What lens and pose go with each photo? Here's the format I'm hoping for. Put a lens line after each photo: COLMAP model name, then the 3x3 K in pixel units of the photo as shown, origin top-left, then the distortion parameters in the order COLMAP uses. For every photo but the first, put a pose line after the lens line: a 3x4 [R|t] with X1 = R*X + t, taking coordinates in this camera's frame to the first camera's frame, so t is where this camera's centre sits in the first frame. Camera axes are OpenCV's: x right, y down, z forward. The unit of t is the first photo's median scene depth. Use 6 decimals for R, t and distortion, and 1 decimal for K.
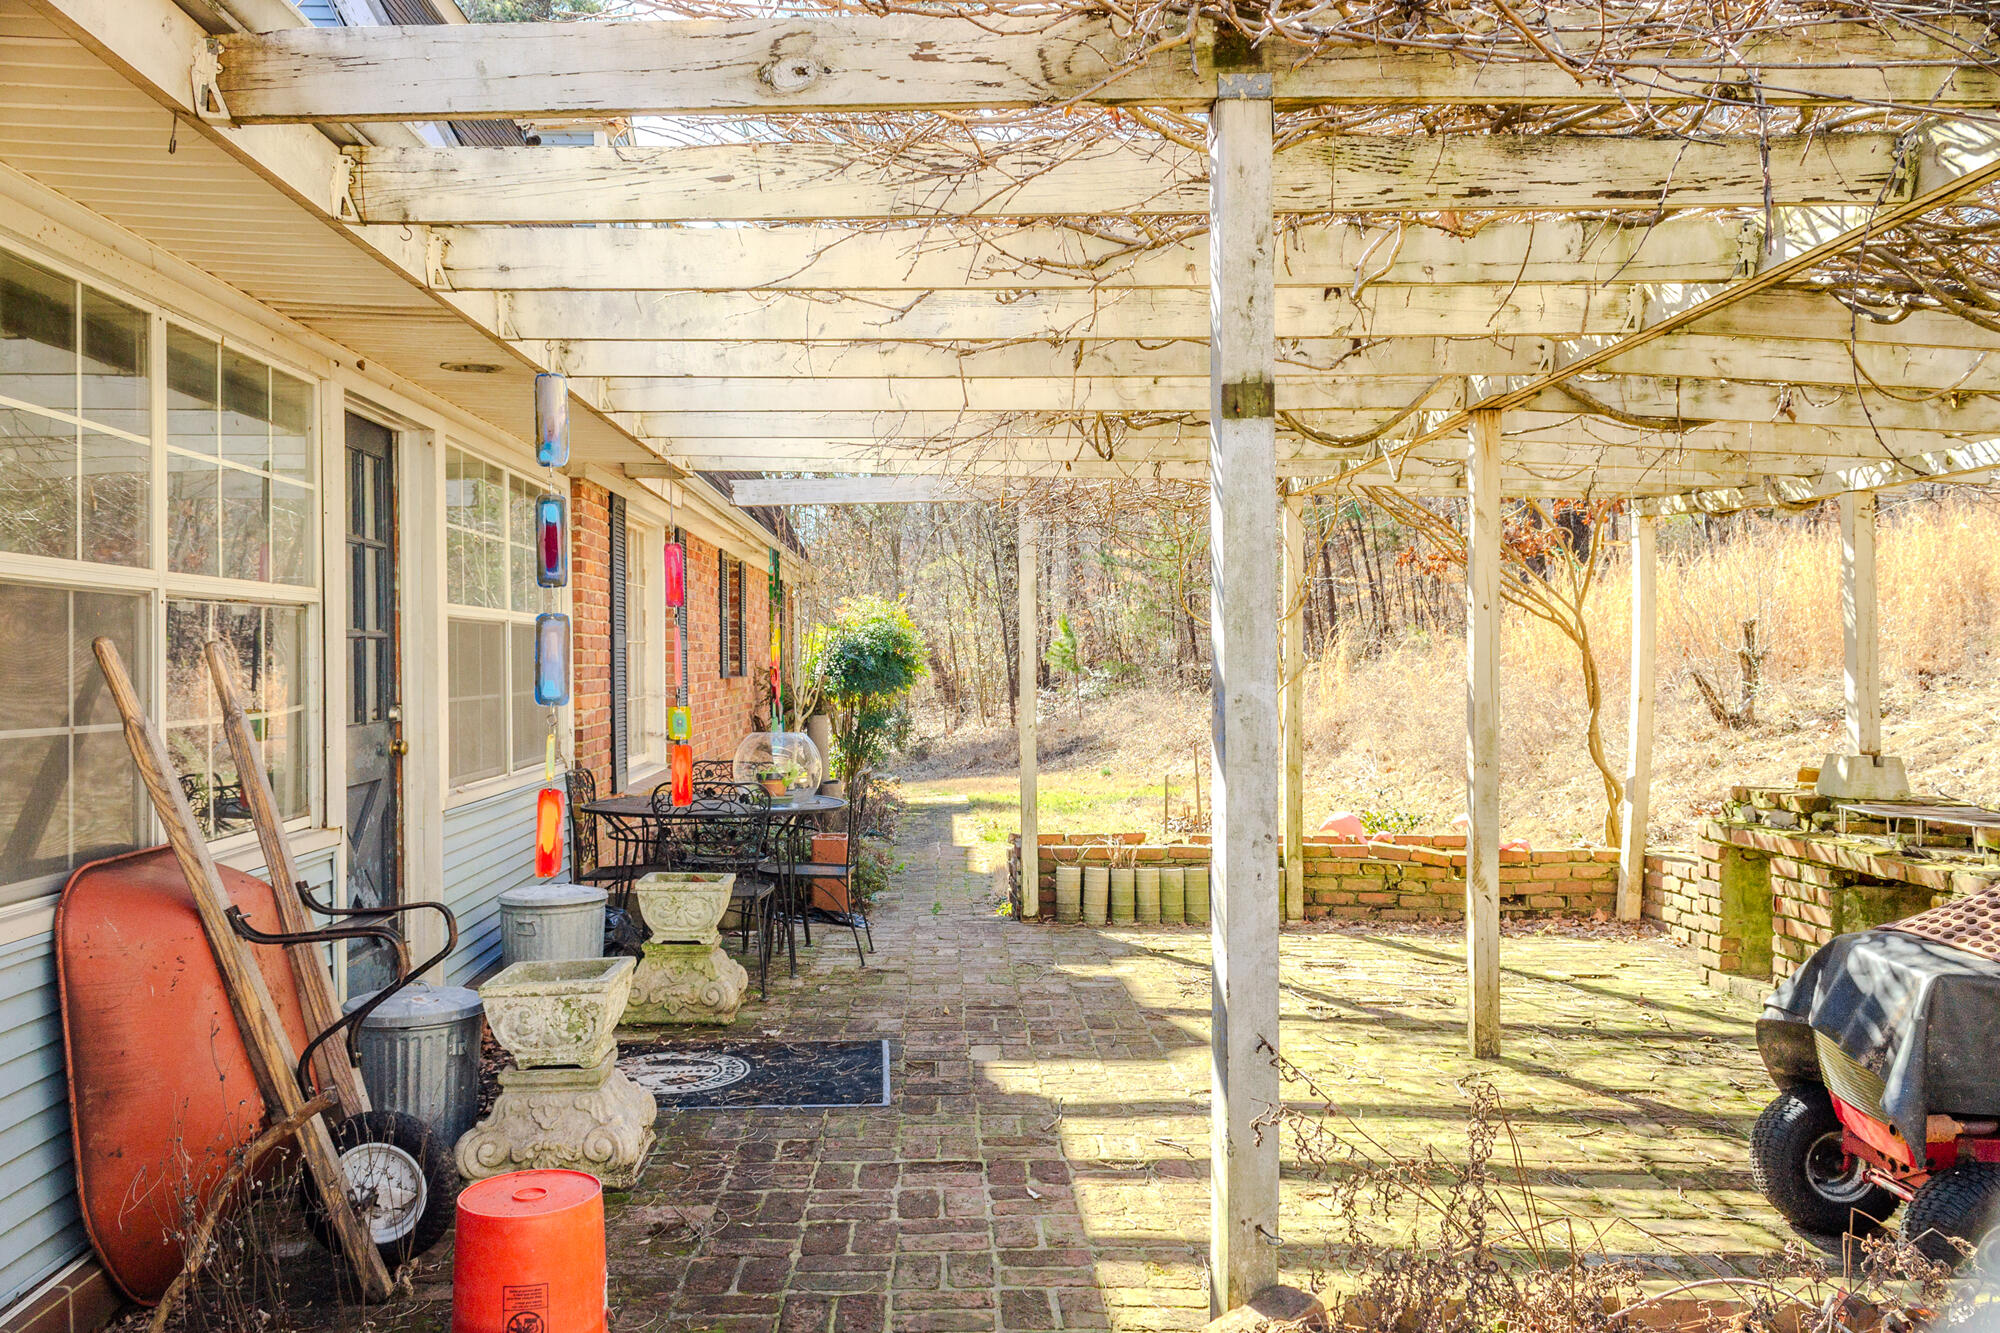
lens RADIAL K [[1655.2, 0, 994.3], [0, 1655.2, 643.9], [0, 0, 1]] dist [0.075229, -0.091243]
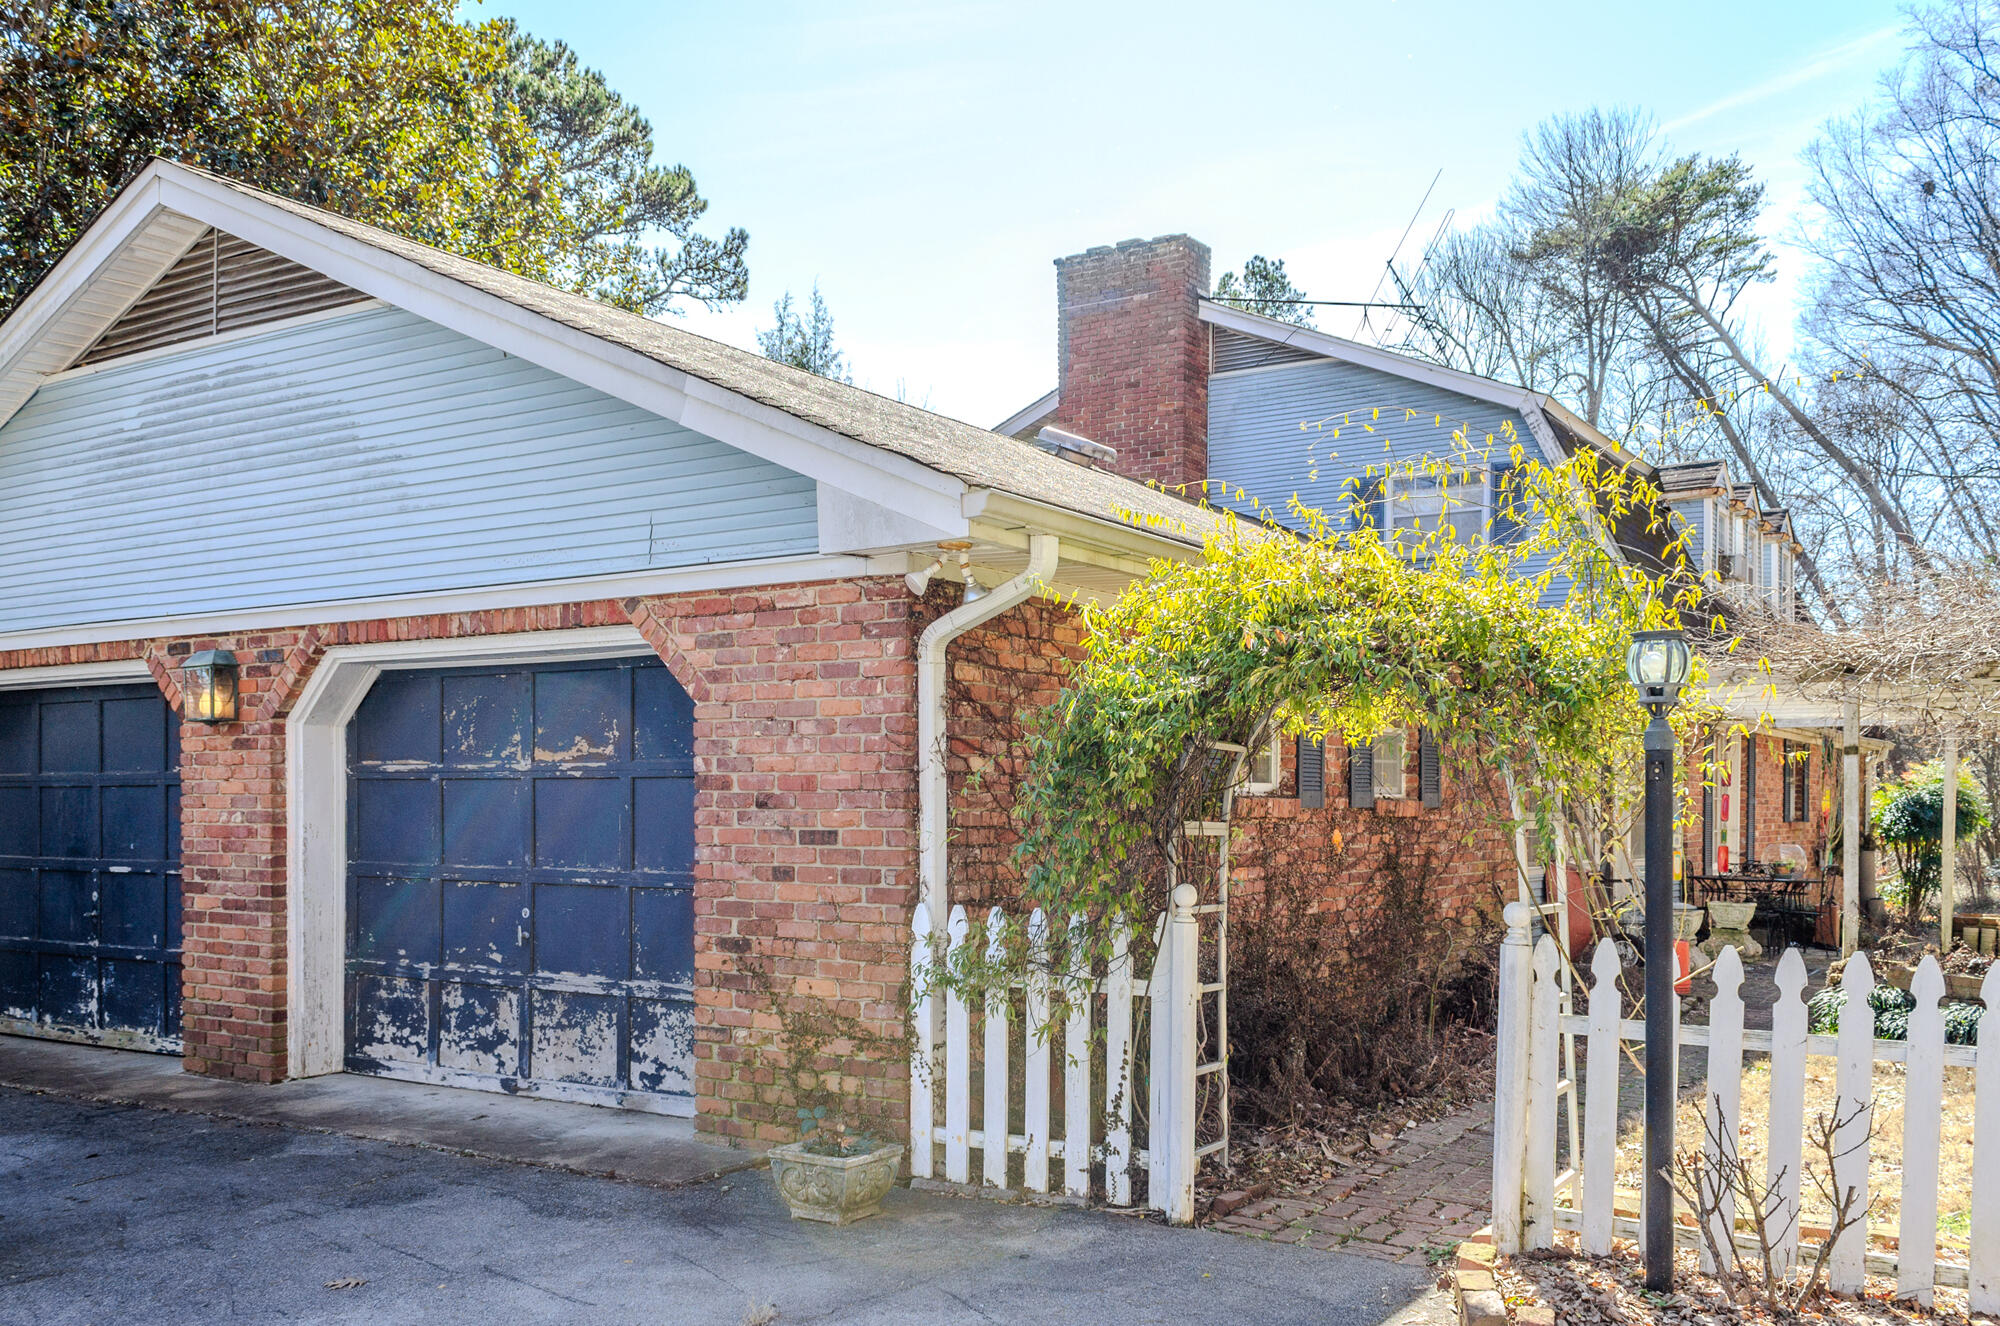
lens RADIAL K [[1718.9, 0, 993.2], [0, 1718.9, 802.8], [0, 0, 1]] dist [0.082172, -0.110744]
pose [[0.810409, 0.014609, -0.585683, 0.598923], [-0.010222, 0.999889, 0.010796, -0.022766], [0.585776, -0.002762, 0.810468, -2.370979]]
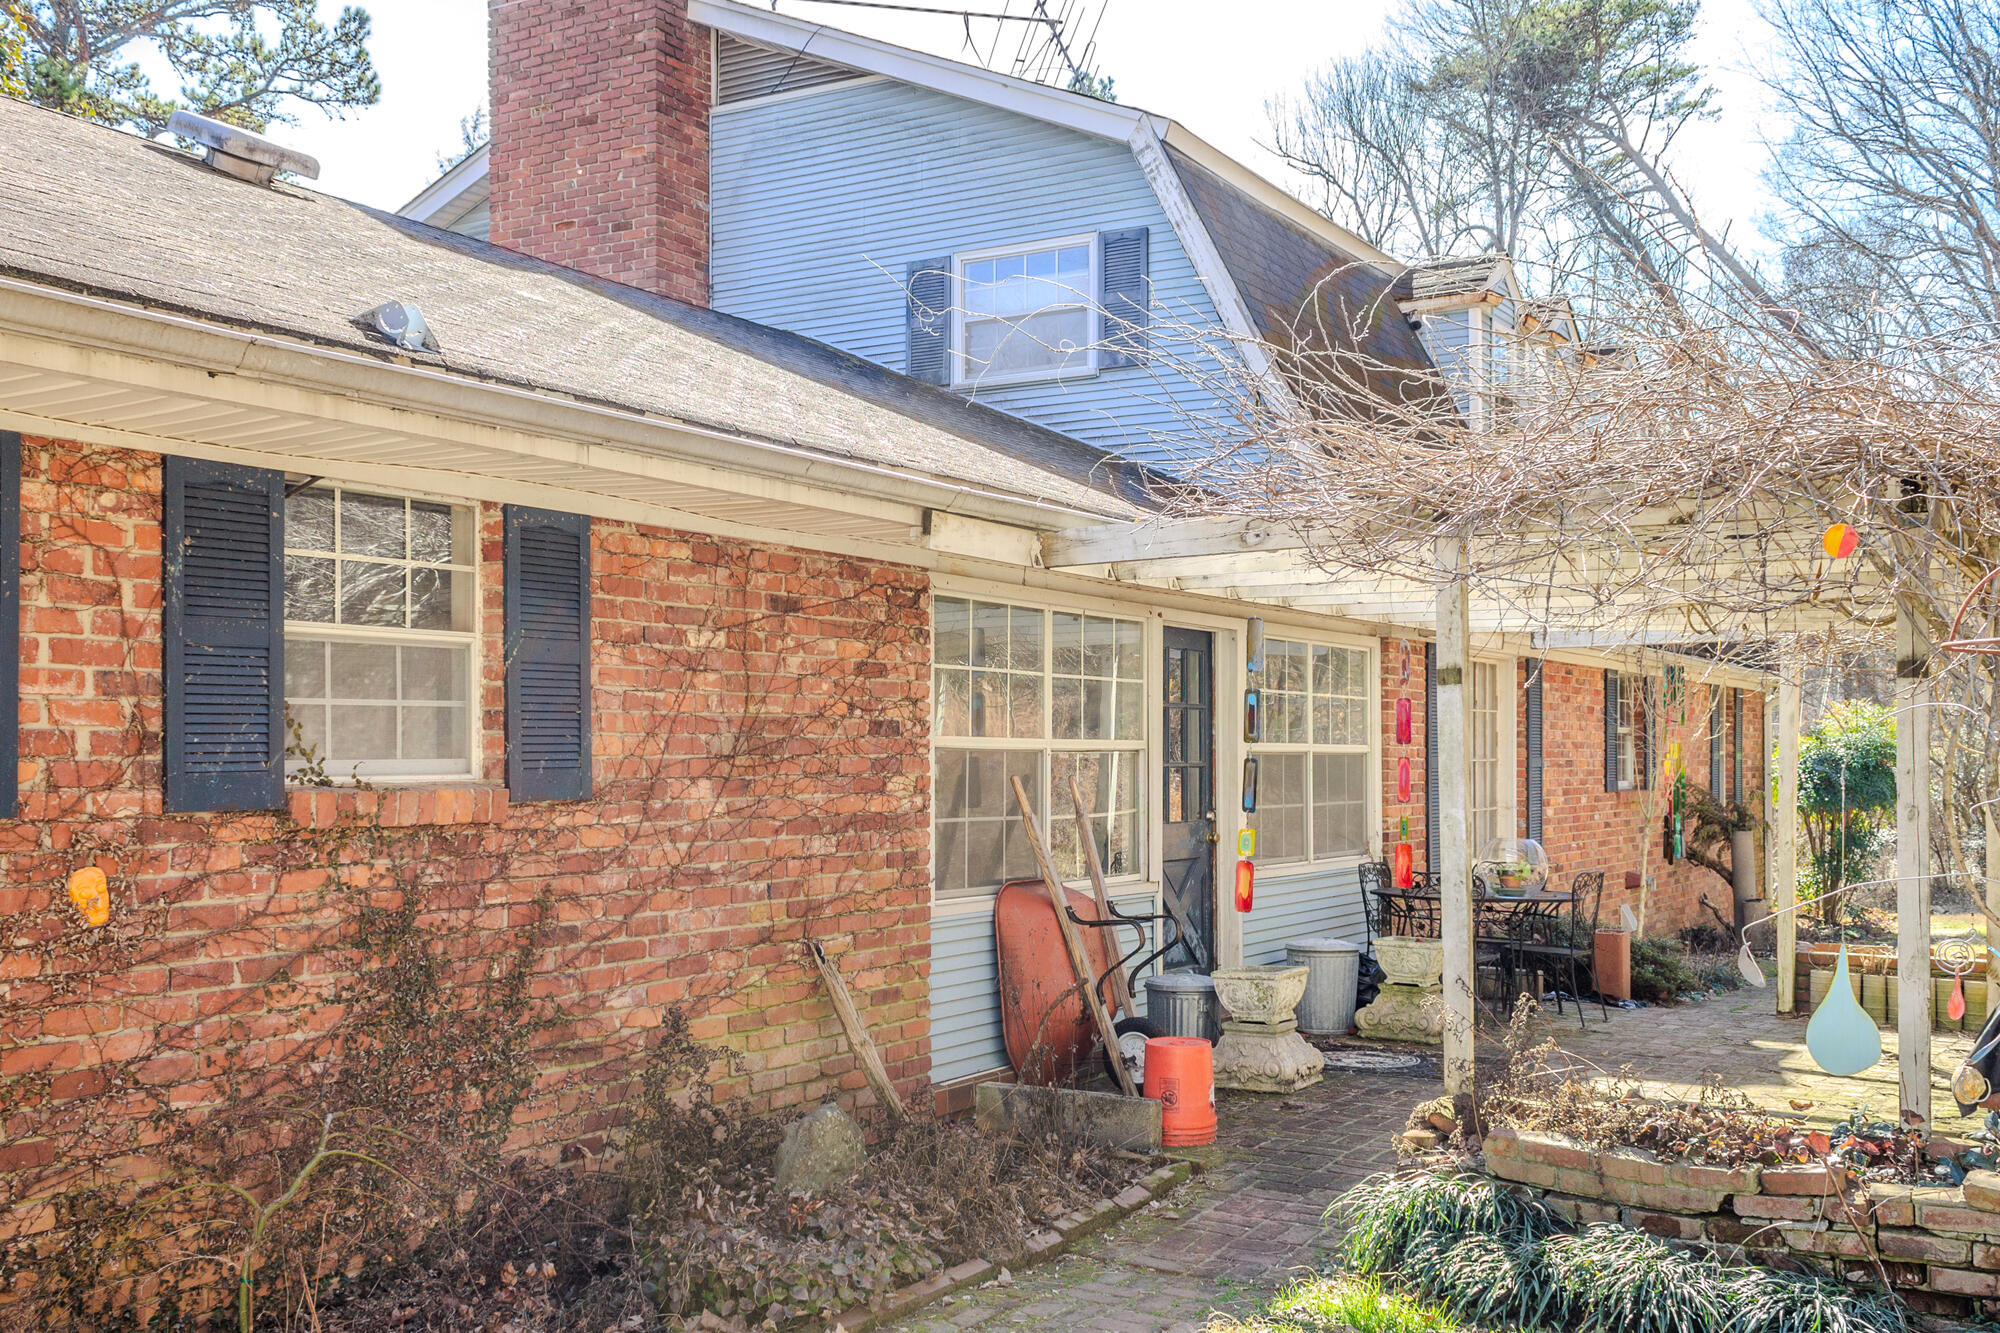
lens RADIAL K [[2028.9, 0, 996.6], [0, 2028.9, 709.3], [0, 0, 1]] dist [-0.005154, 0.030843]
pose [[0.841305, -0.003499, -0.540550, 0.649043], [-0.004154, 0.999908, -0.012938, -0.041841], [0.540545, 0.013131, 0.841213, -0.910657]]
